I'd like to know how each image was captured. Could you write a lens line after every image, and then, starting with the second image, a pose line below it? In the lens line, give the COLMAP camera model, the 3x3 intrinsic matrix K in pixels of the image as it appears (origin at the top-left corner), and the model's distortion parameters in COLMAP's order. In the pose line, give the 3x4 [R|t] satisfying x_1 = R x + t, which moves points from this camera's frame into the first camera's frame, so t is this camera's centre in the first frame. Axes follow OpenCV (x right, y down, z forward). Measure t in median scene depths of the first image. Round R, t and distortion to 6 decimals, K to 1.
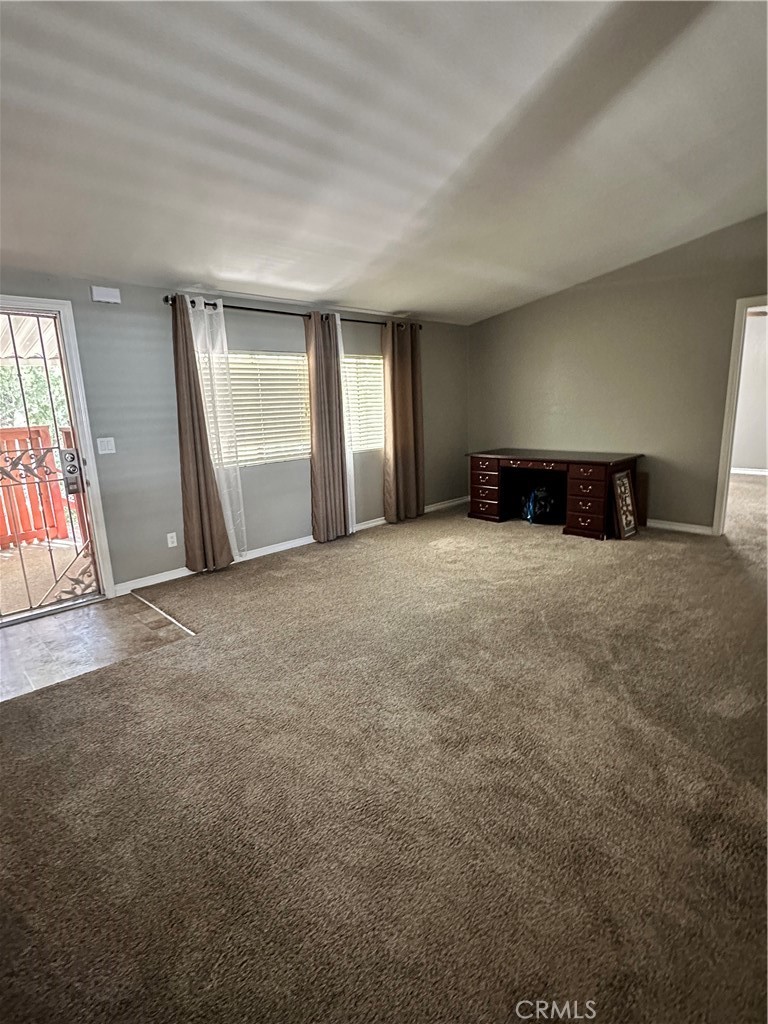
lens RADIAL K [[510.8, 0, 373.5], [0, 510.8, 505.6], [0, 0, 1]] dist [0.000220, 0.000234]
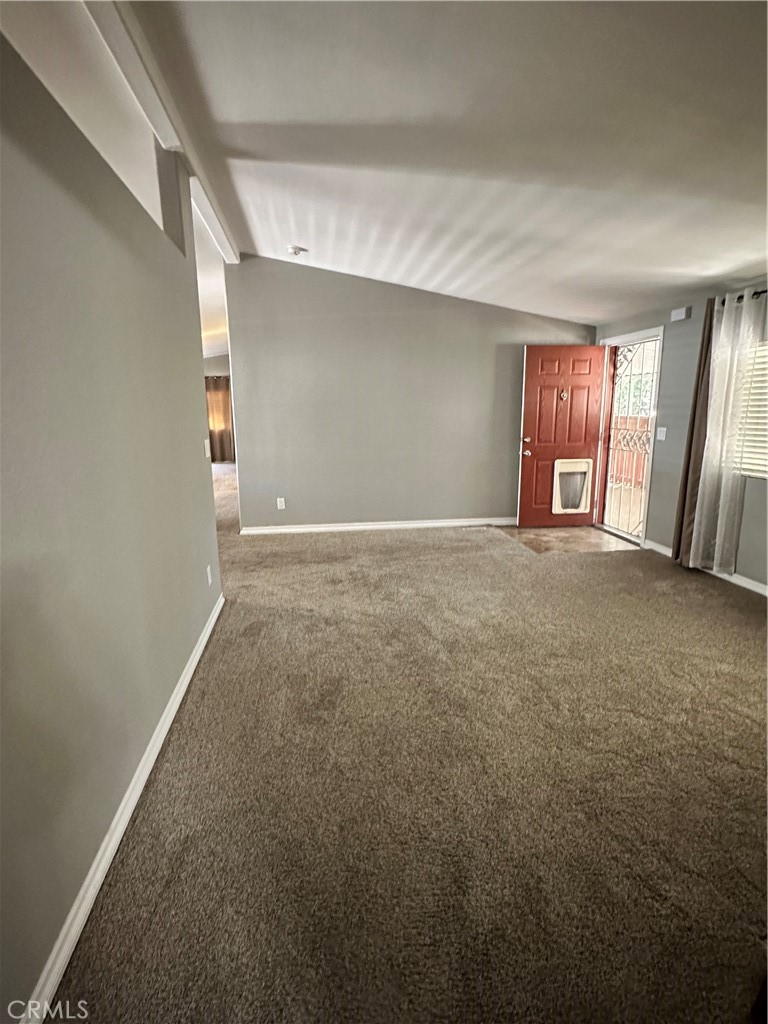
lens RADIAL K [[510.8, 0, 381.9], [0, 510.8, 501.4], [0, 0, 1]] dist [0.000220, 0.000234]
pose [[-0.577811, 0.189163, -0.793947, 0.991947], [-0.131785, 0.938383, 0.319485, -0.289219], [0.805461, 0.289232, -0.517279, 1.205849]]
